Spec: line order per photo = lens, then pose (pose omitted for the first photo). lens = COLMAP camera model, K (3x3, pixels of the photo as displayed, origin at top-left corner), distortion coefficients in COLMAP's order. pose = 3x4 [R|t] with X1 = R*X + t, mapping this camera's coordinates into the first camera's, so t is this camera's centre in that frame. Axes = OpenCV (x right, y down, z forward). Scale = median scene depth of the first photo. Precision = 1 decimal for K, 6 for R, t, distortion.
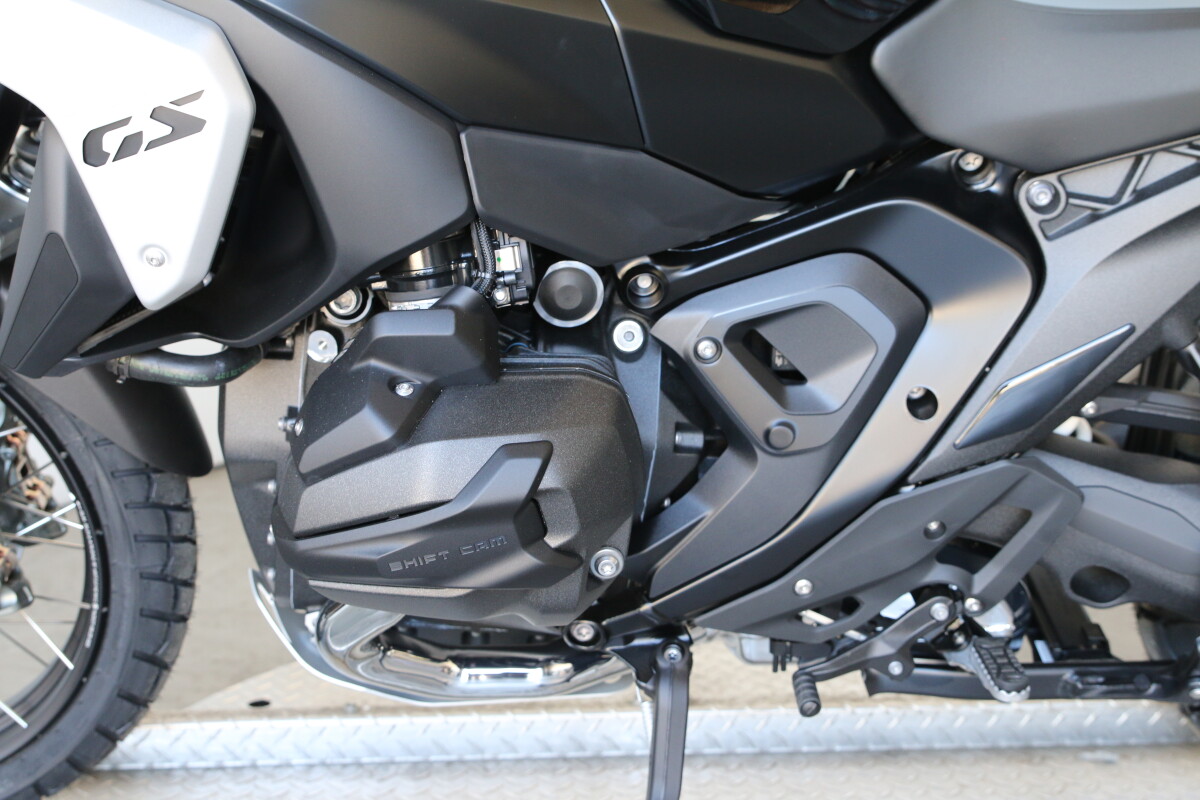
lens RADIAL K [[1895.7, 0, 600.0], [0, 1895.7, 400.0], [0, 0, 1]] dist [-0.047022, 0.103759]
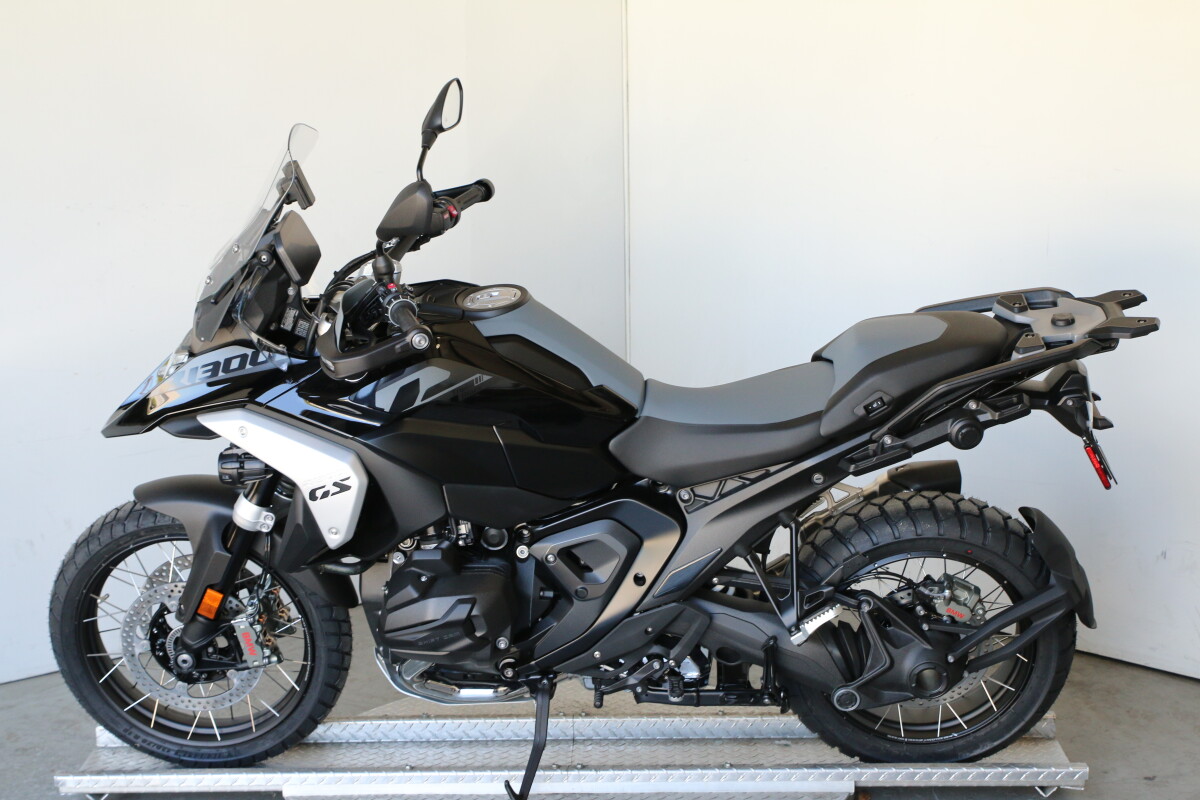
lens RADIAL K [[2052.5, 0, 600.0], [0, 2052.5, 400.0], [0, 0, 1]] dist [0.022702, -0.061751]
pose [[0.994498, -0.008383, -0.104418, 0.399583], [0.003521, 0.998905, -0.046661, -0.107119], [0.104694, 0.046036, 0.993438, -1.671597]]
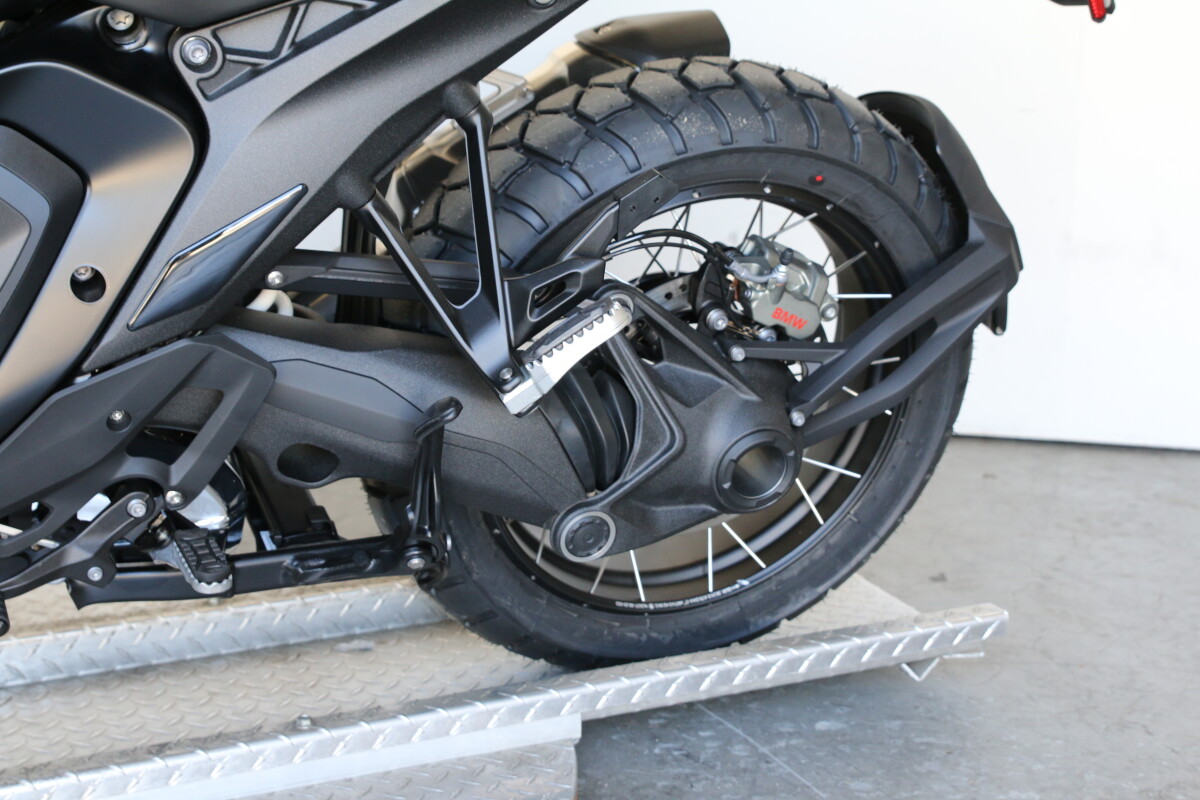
lens RADIAL K [[1895.7, 0, 600.0], [0, 1895.7, 400.0], [0, 0, 1]] dist [-0.047022, 0.103759]
pose [[0.940773, -0.090956, 0.326608, 0.098917], [0.079815, 0.995683, 0.047381, 0.034263], [-0.329508, -0.018506, 0.943971, 0.048015]]
